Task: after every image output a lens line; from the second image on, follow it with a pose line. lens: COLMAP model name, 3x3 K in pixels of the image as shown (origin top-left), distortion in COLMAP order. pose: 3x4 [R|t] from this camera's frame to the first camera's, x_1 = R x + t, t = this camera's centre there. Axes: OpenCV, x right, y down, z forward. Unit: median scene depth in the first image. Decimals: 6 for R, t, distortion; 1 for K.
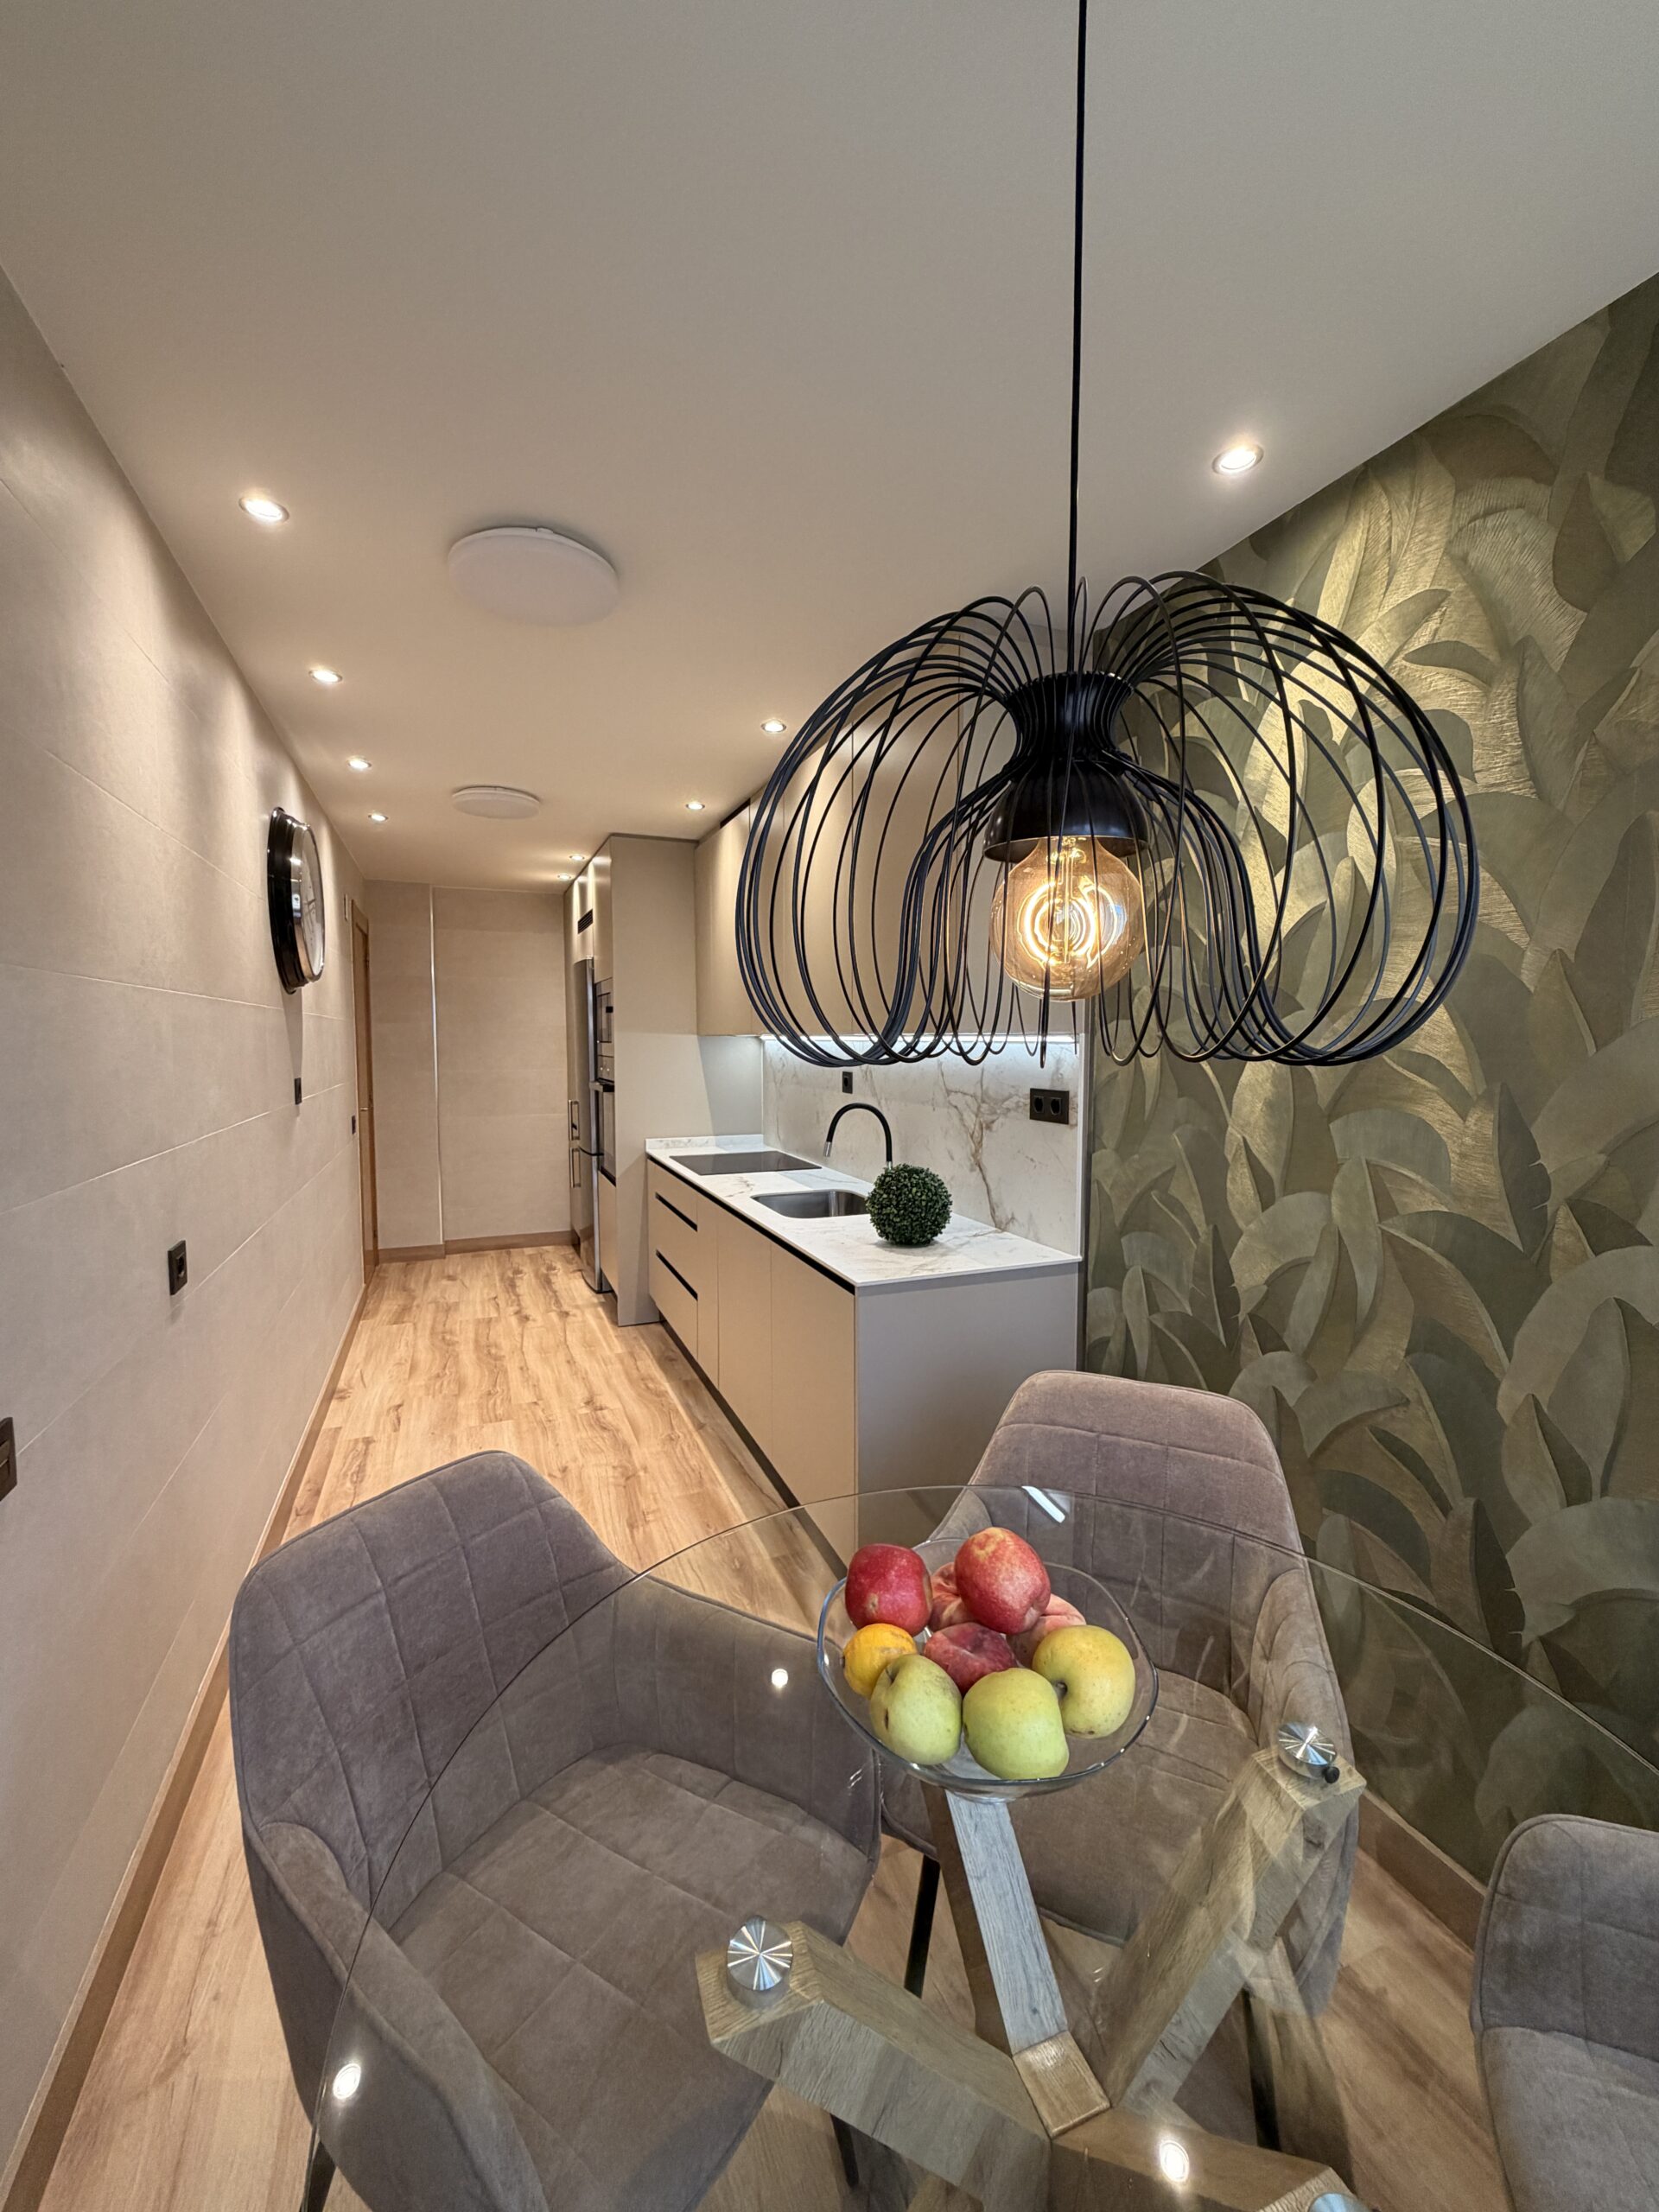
lens RADIAL K [[882.7, 0, 823.7], [0, 882.7, 1087.6], [0, 0, 1]] dist [-0.002452, 0.000355]
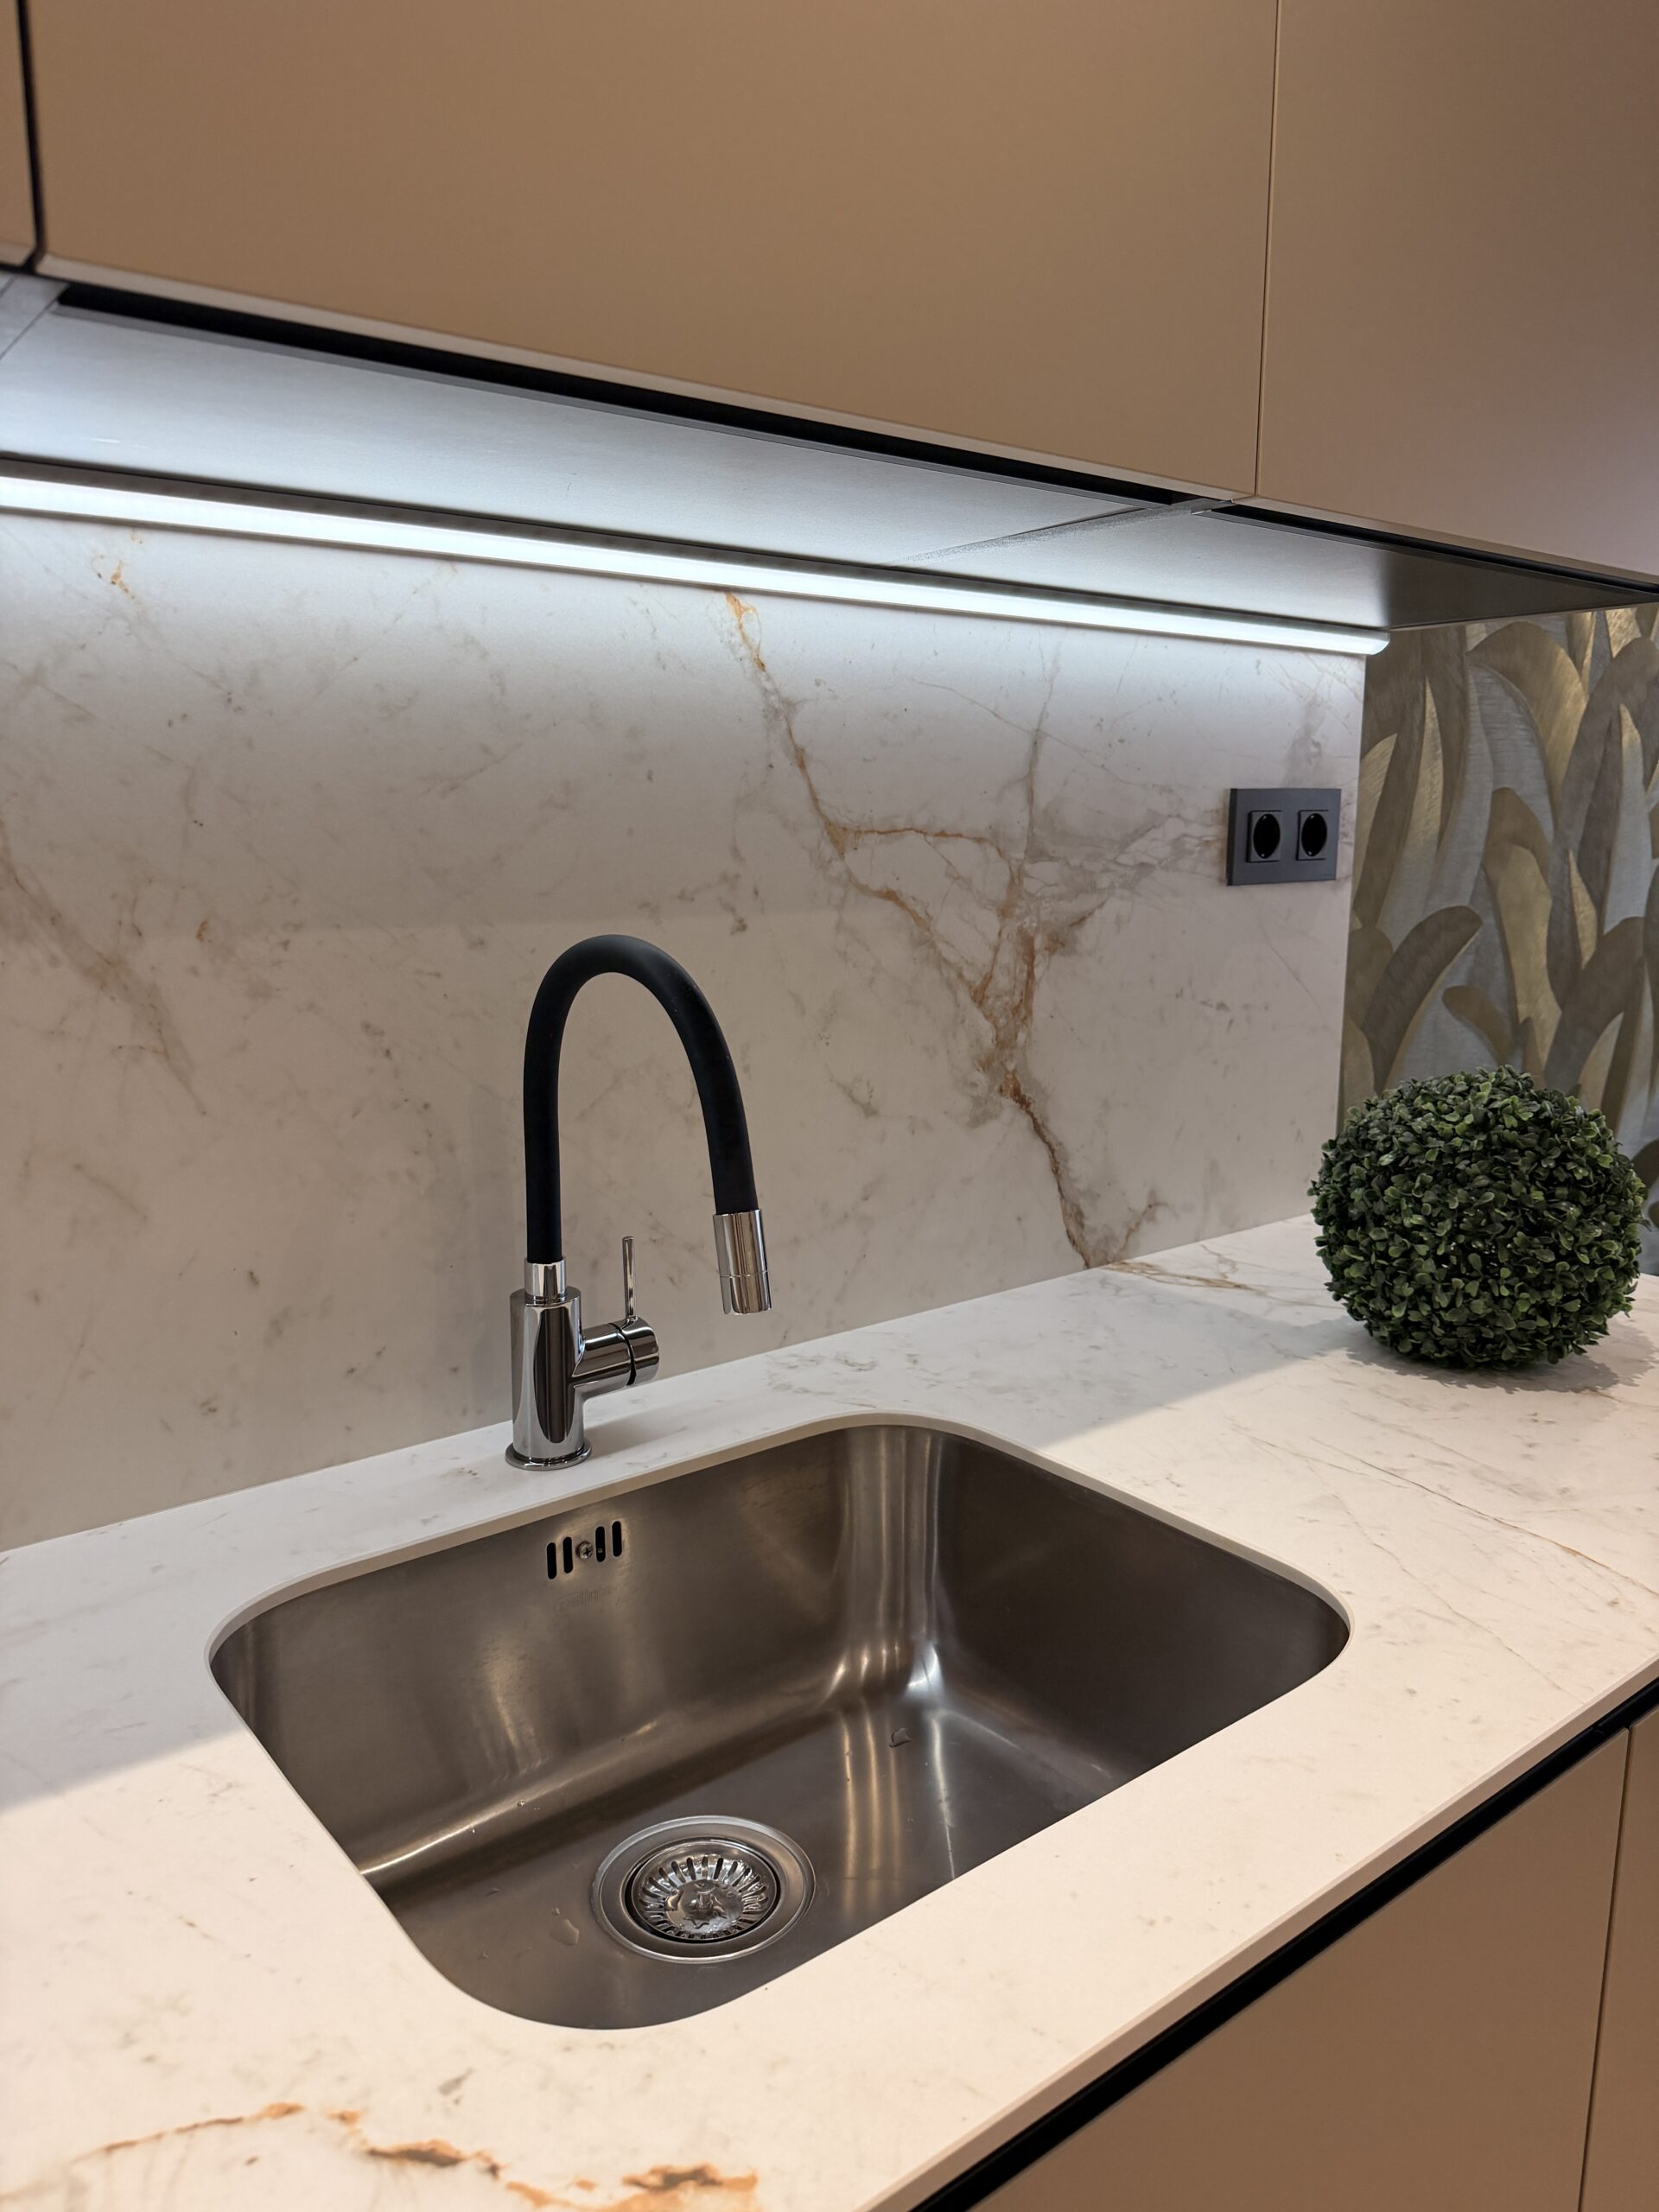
lens RADIAL K [[1566.6, 0, 807.4], [0, 1566.6, 1115.2], [0, 0, 1]] dist [0.041359, -0.064049]
pose [[-0.271369, -0.175534, 0.946333, -0.235402], [0.056597, 0.978617, 0.197752, -0.004261], [-0.960810, 0.107223, -0.255632, 1.035400]]
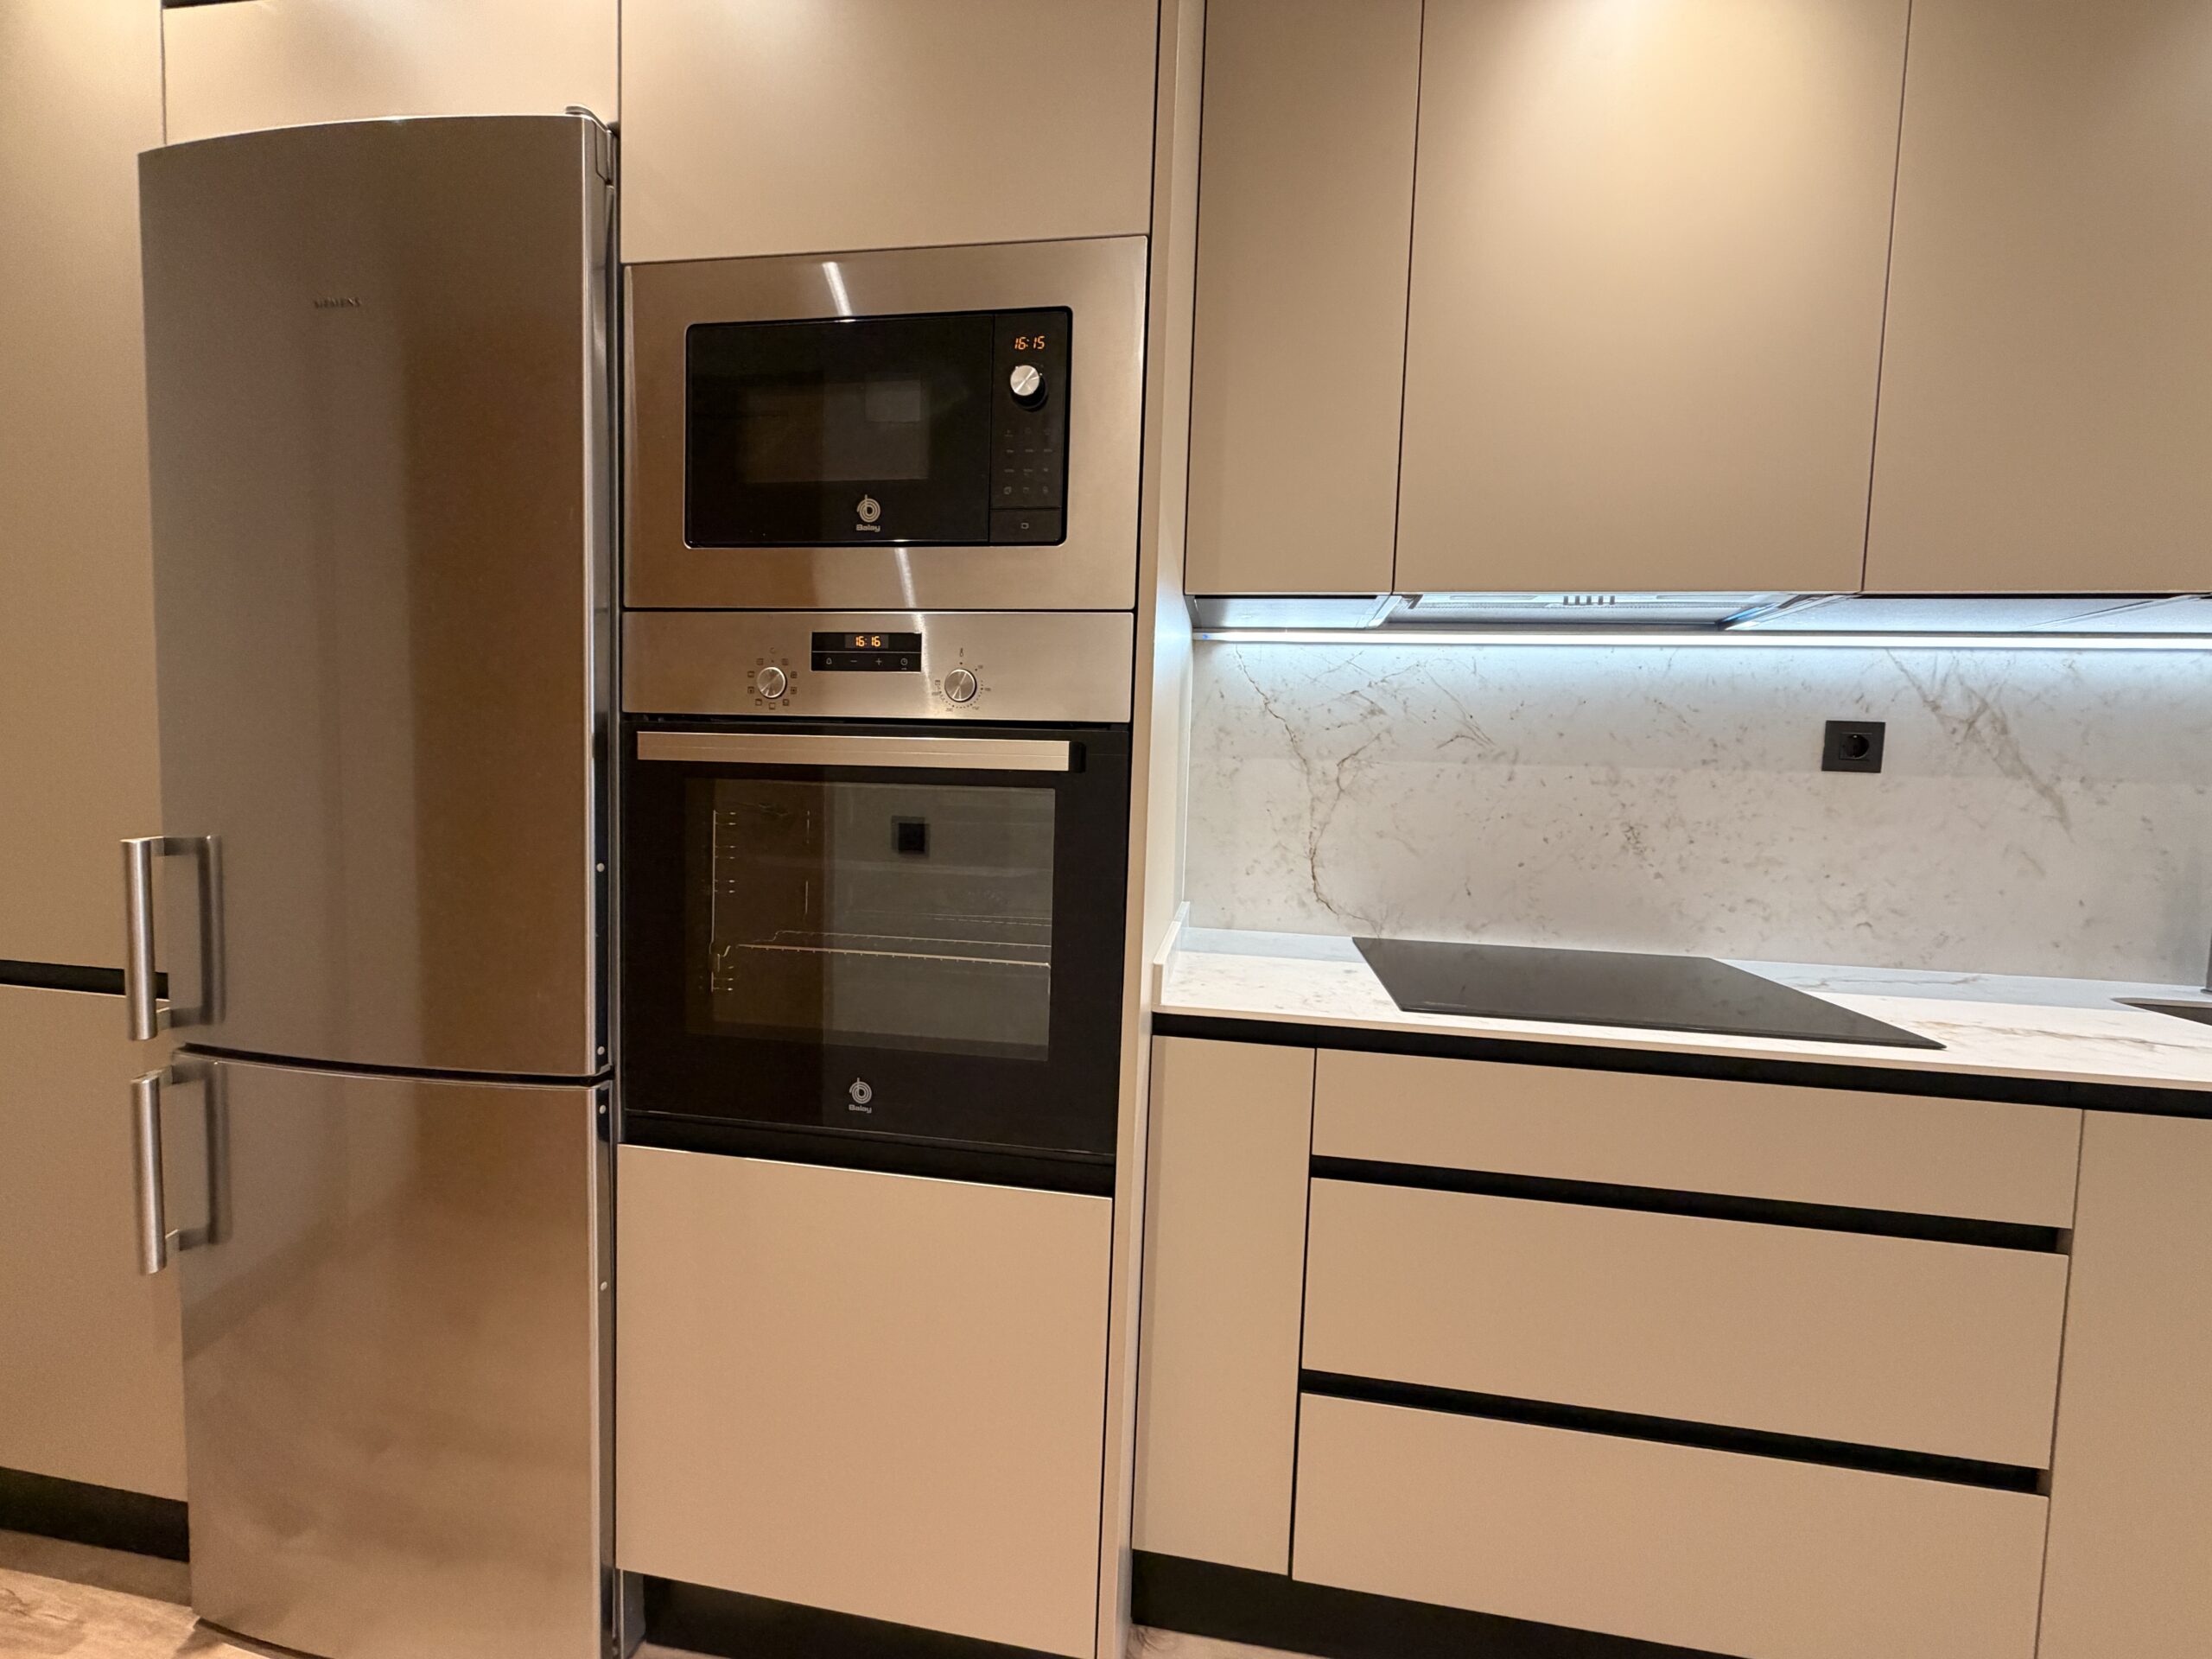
lens RADIAL K [[882.7, 0, 1103.9], [0, 882.7, 833.3], [0, 0, 1]] dist [-0.002452, 0.000355]
pose [[0.522044, -0.033577, 0.852258, -0.608727], [0.016115, 0.999435, 0.029504, 0.019839], [-0.852767, -0.001668, 0.522290, 1.266992]]
